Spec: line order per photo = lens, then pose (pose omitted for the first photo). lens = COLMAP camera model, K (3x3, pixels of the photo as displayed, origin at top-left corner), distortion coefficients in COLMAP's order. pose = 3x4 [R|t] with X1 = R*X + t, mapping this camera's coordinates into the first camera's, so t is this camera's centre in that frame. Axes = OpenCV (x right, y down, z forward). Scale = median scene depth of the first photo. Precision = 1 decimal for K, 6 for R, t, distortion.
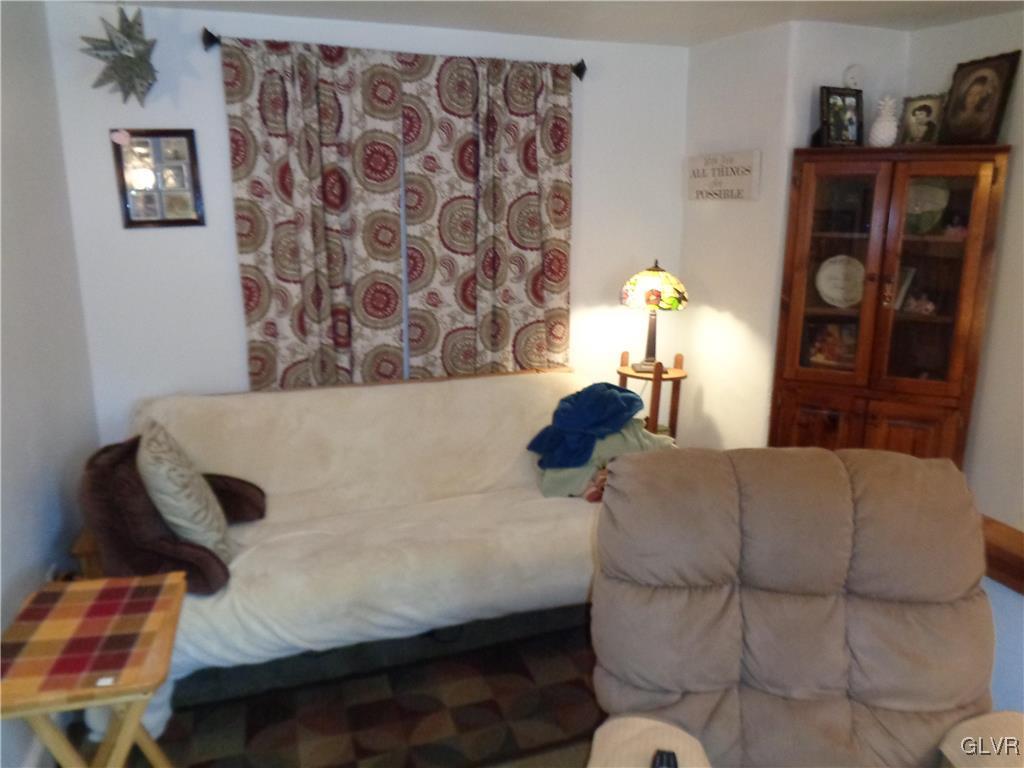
lens RADIAL K [[766.3, 0, 511.8], [0, 766.3, 388.0], [0, 0, 1]] dist [-0.006137, 0.004785]
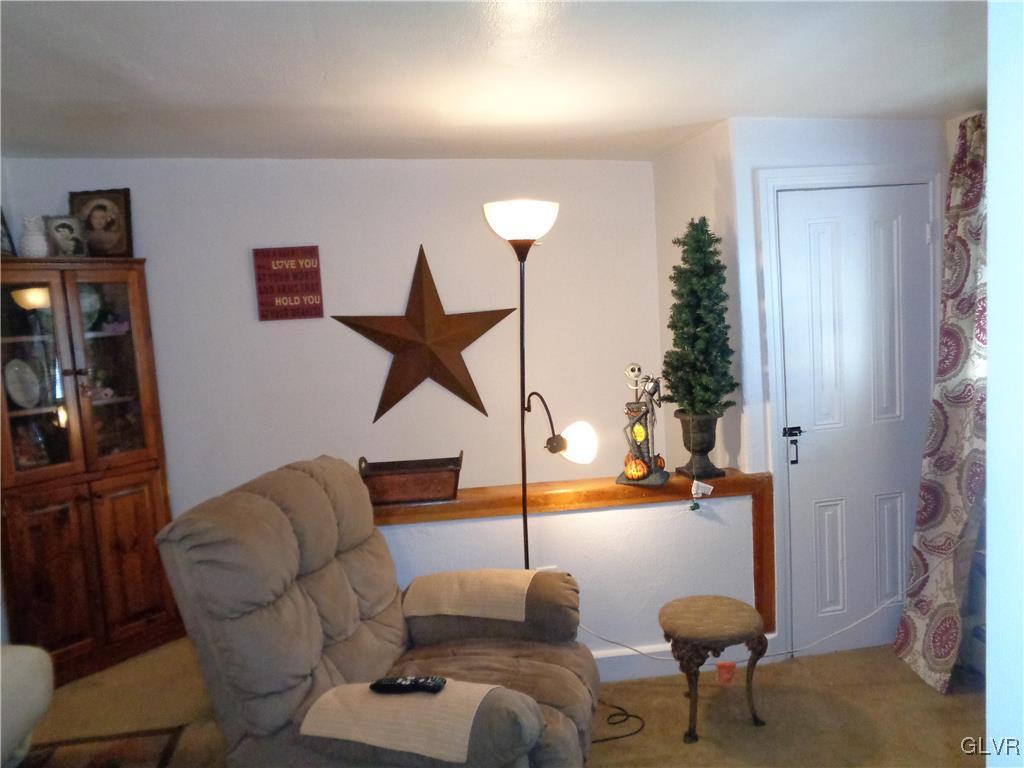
lens RADIAL K [[766.3, 0, 511.7], [0, 766.3, 380.4], [0, 0, 1]] dist [-0.006137, 0.004785]
pose [[0.210310, -0.126822, 0.969374, -0.471397], [0.286492, 0.956015, 0.062918, -0.021429], [-0.934715, 0.264485, 0.237393, 0.153178]]
